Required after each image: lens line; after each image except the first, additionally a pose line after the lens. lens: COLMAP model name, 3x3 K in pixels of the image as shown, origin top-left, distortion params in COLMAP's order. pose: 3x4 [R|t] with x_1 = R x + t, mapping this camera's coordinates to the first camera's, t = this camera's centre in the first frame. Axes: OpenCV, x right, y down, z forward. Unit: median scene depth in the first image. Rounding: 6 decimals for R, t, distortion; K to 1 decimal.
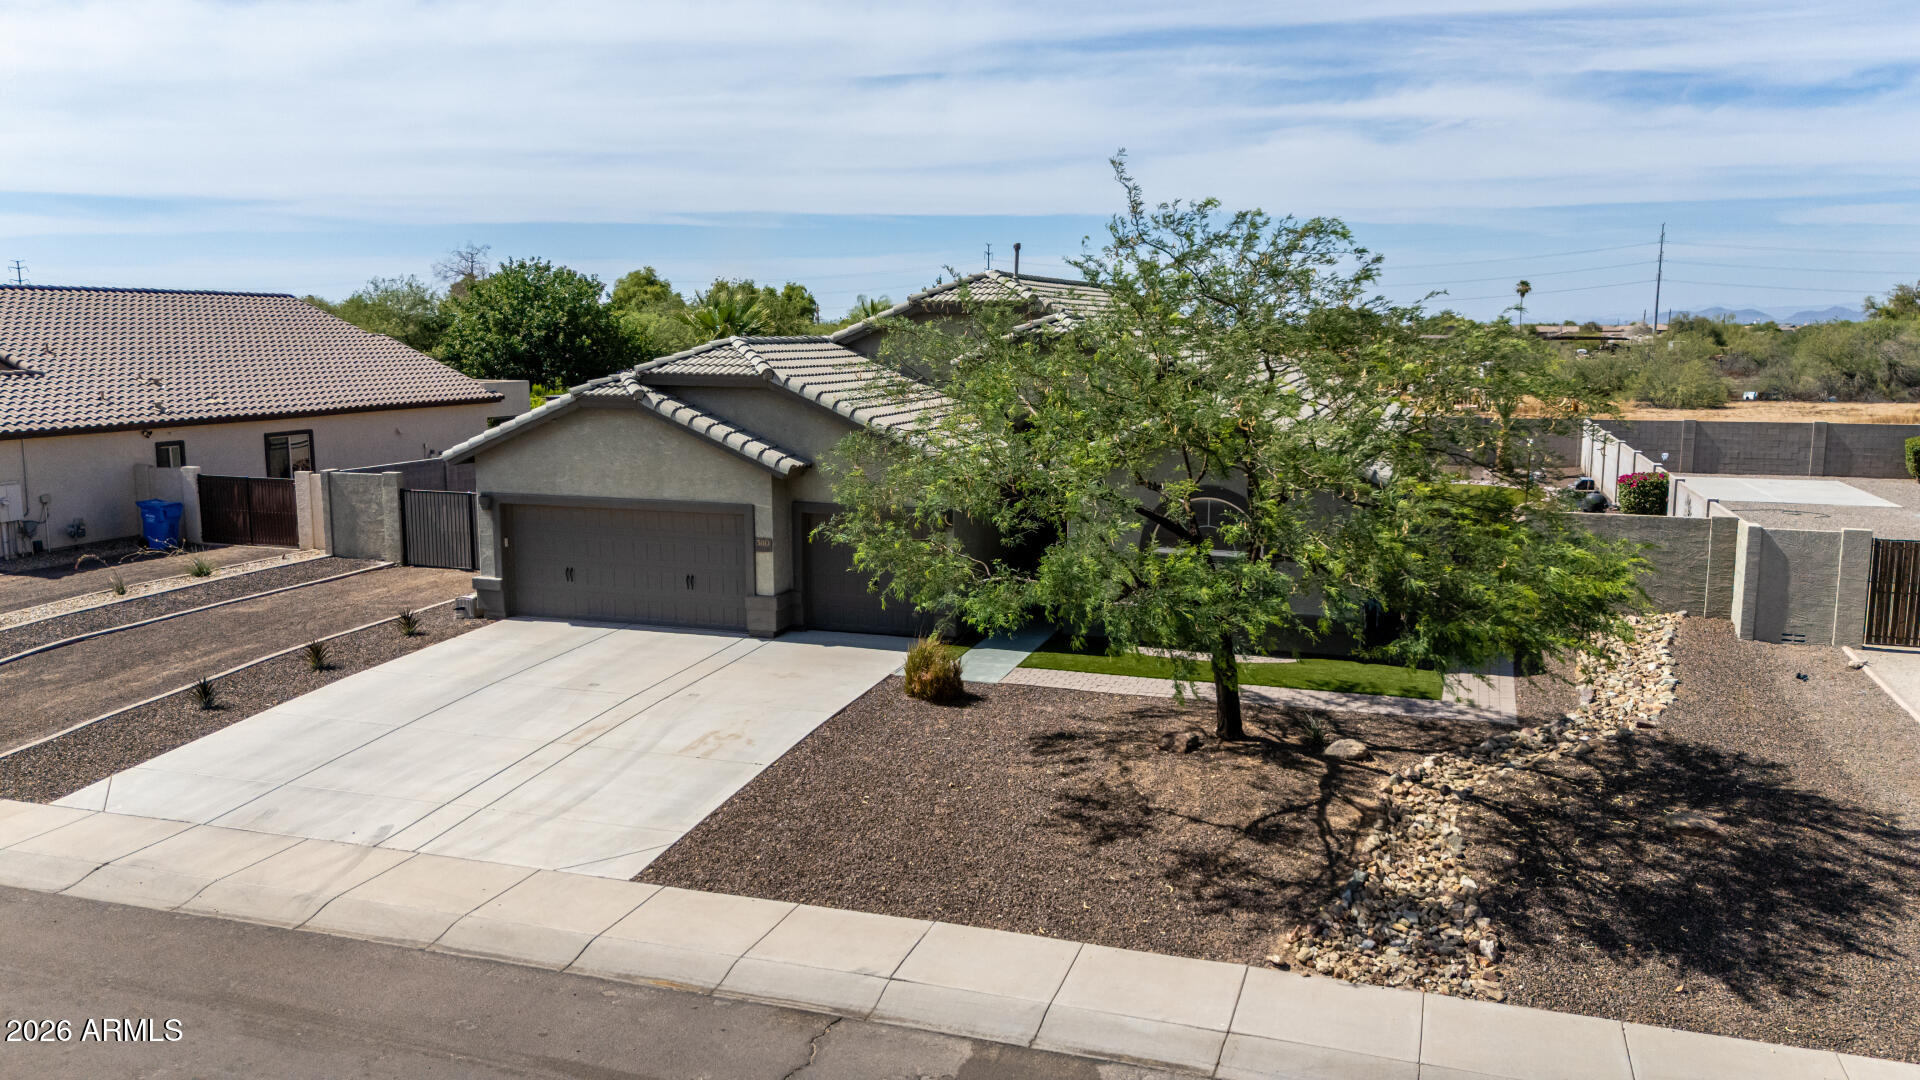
lens RADIAL K [[1412.4, 0, 959.4], [0, 1412.4, 534.4], [0, 0, 1]] dist [0.070210, -0.067593]
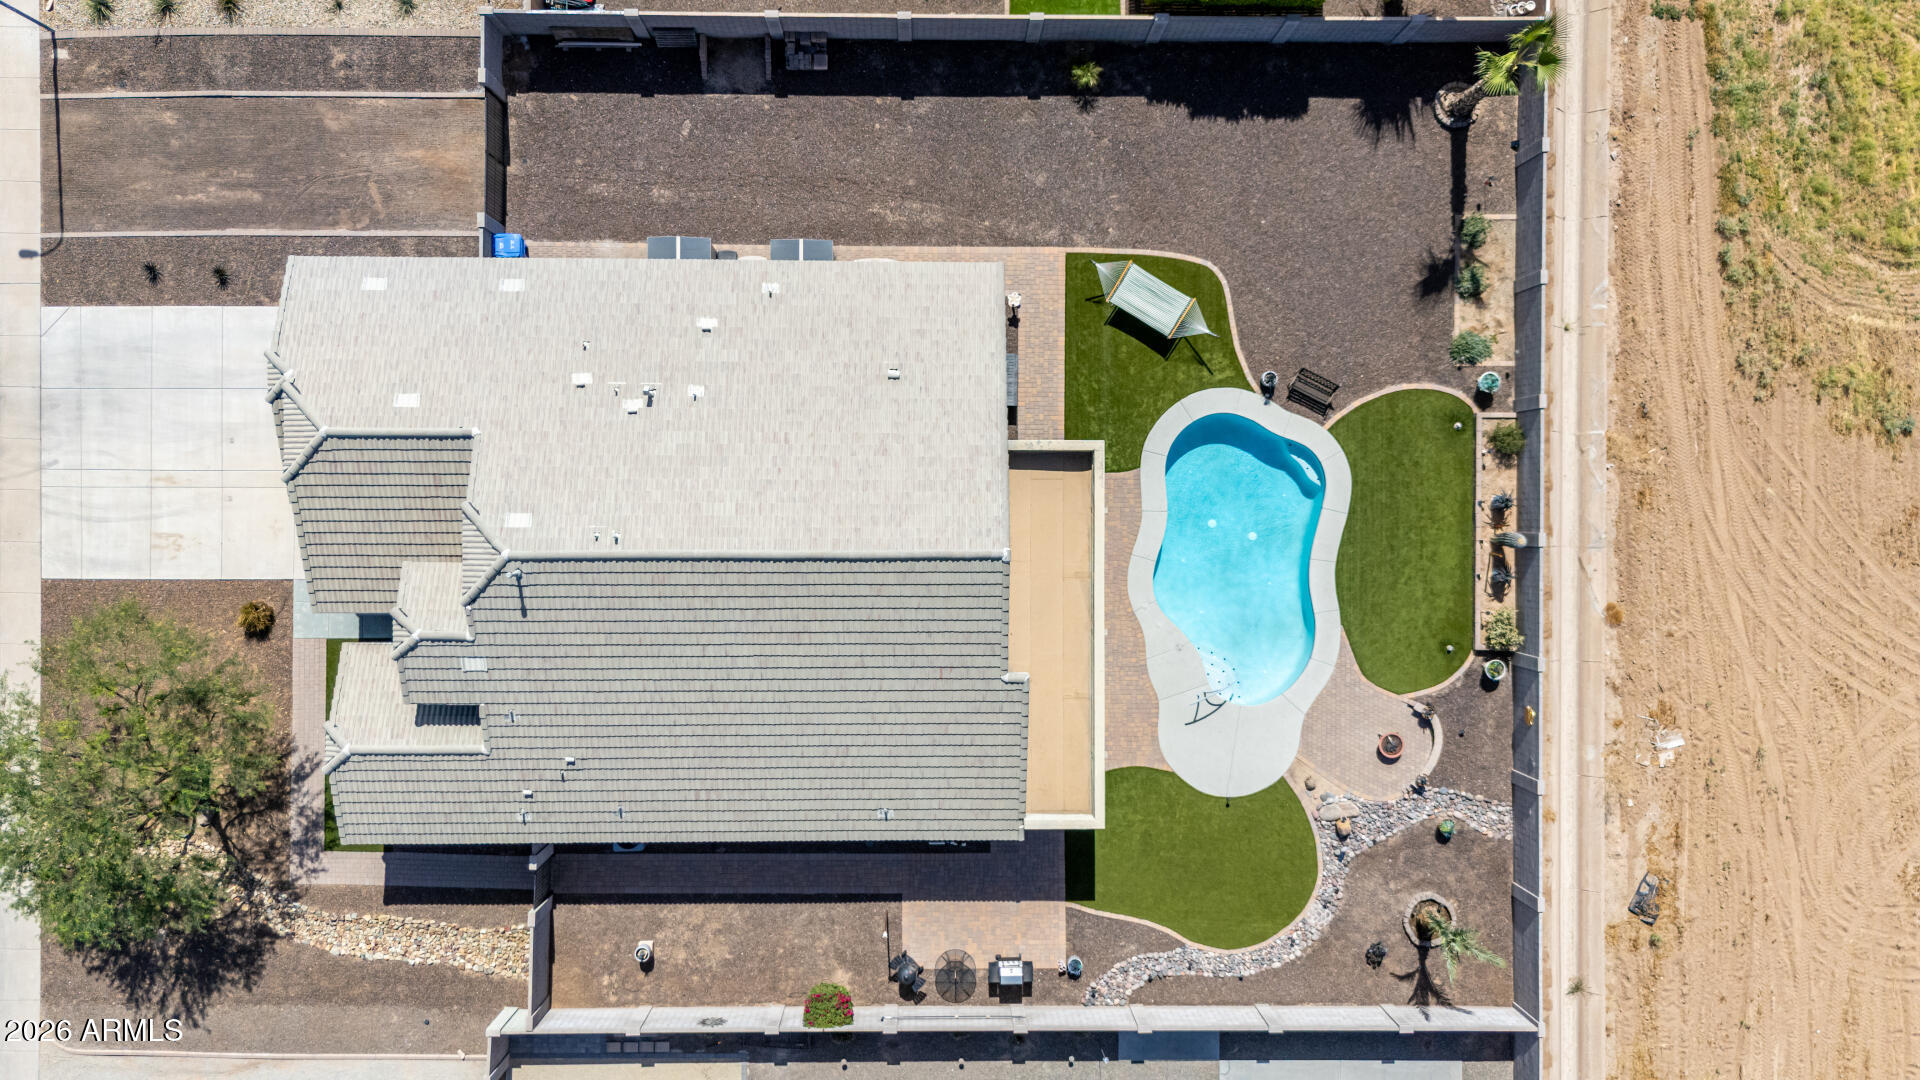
lens RADIAL K [[1416.3, 0, 961.5], [0, 1416.3, 531.1], [0, 0, 1]] dist [0.065702, -0.063424]
pose [[0.313534, 0.949435, 0.016411, 0.127856], [-0.157988, 0.035115, 0.986817, -1.804201], [0.936342, -0.311994, 0.161009, 1.436357]]
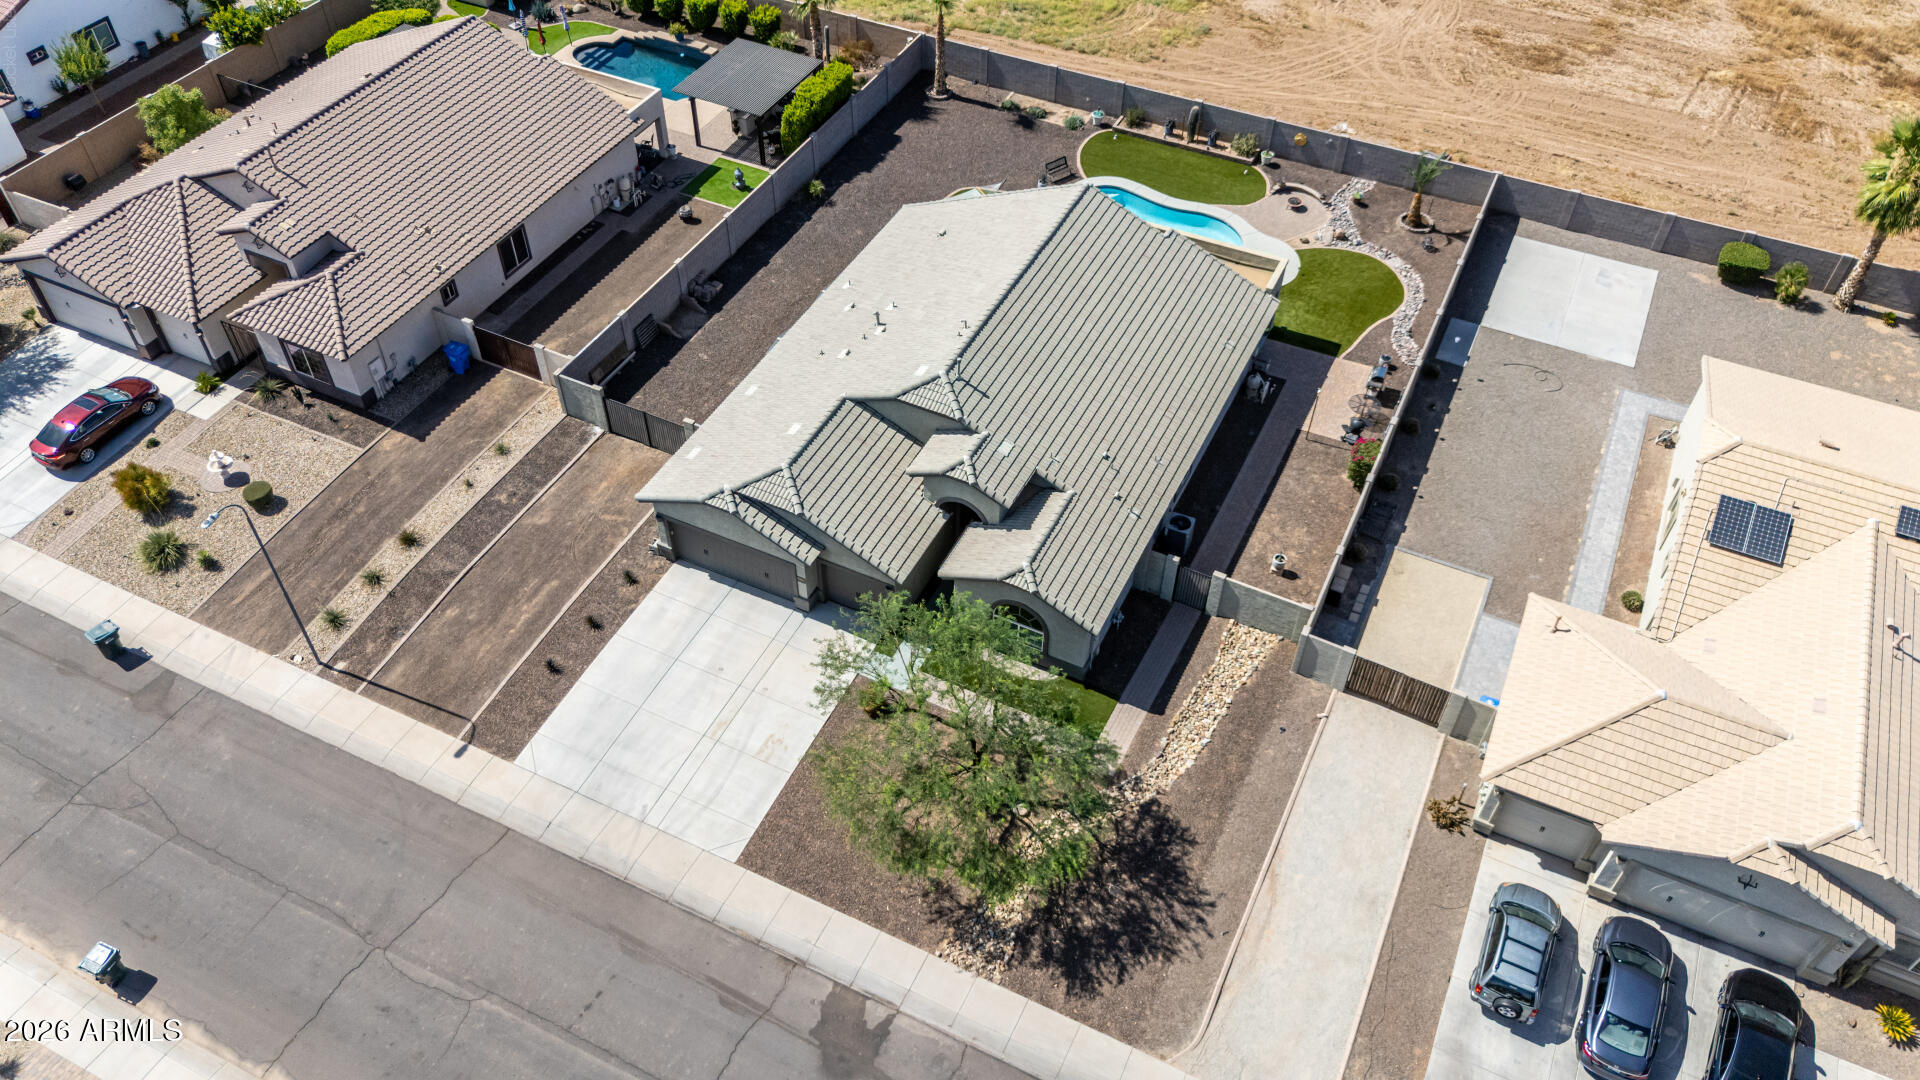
lens RADIAL K [[1416.3, 0, 961.5], [0, 1416.3, 531.1], [0, 0, 1]] dist [0.065702, -0.063424]
pose [[0.991571, 0.102084, -0.079792, 0.232427], [-0.032192, 0.790623, 0.611456, -1.262405], [0.125505, -0.603733, 0.787245, -0.475136]]
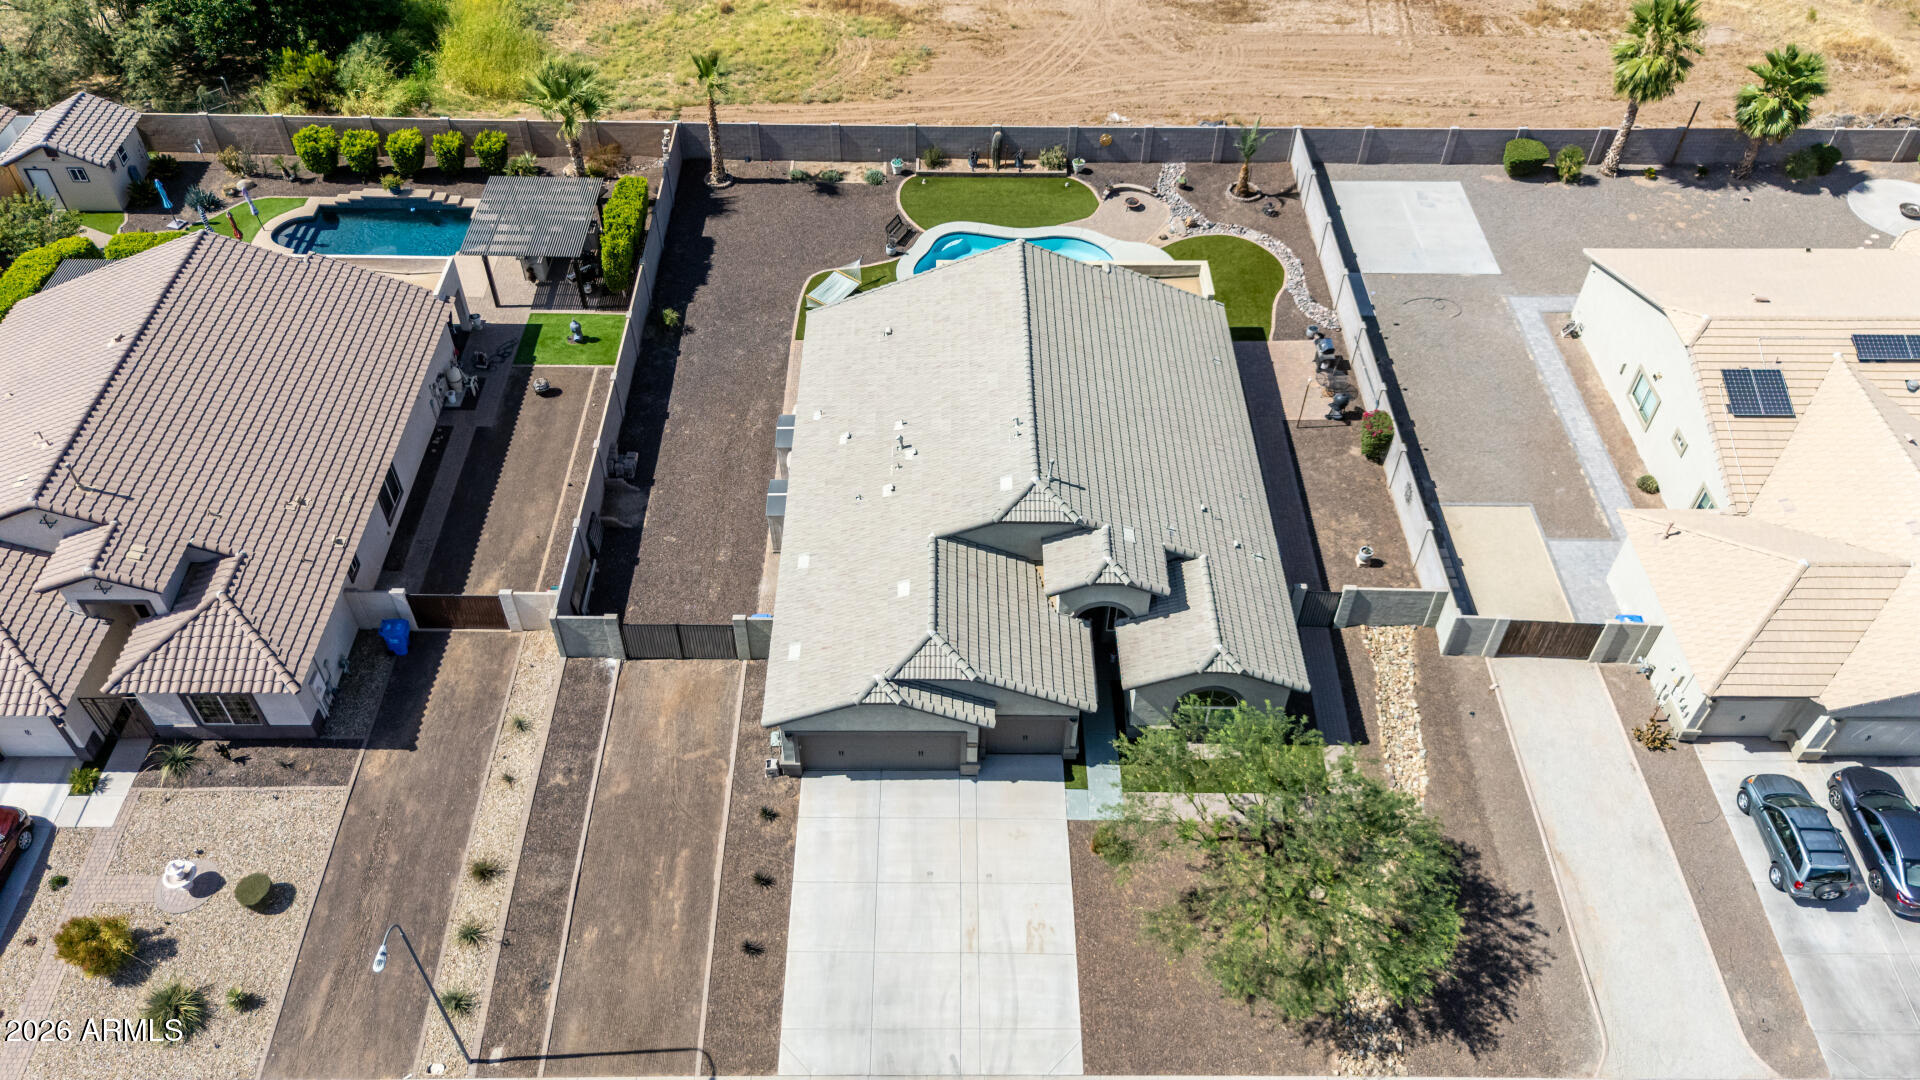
lens RADIAL K [[1412.4, 0, 959.4], [0, 1412.4, 534.4], [0, 0, 1]] dist [0.070210, -0.067593]
pose [[0.946505, -0.222076, 0.234117, -0.514380], [0.031471, 0.785587, 0.617950, -1.303735], [-0.321151, -0.577525, 0.750551, -0.167399]]
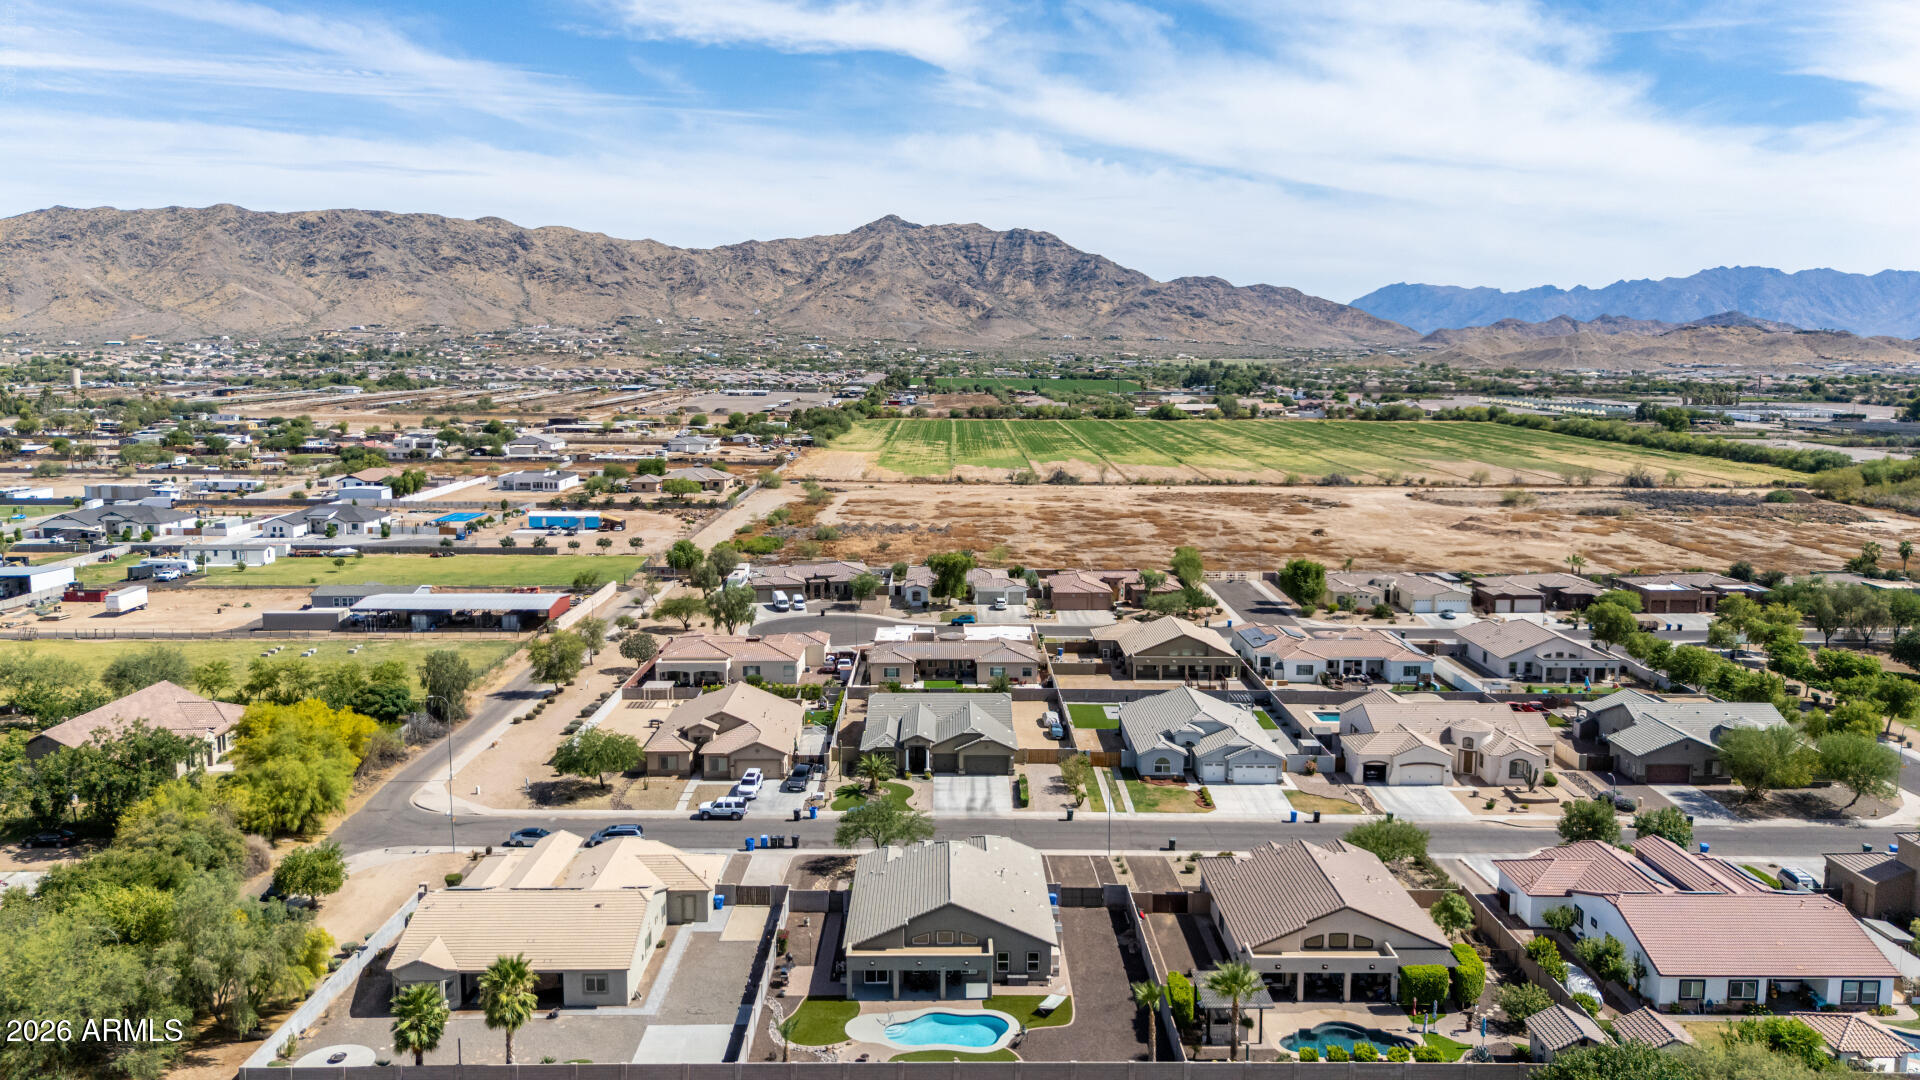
lens RADIAL K [[1412.4, 0, 959.4], [0, 1412.4, 534.4], [0, 0, 1]] dist [0.070210, -0.067593]
pose [[-0.946168, 0.040469, -0.321136, 1.564812], [-0.049353, 0.962514, 0.266702, -2.622821], [0.319892, 0.268194, -0.908703, 5.510029]]
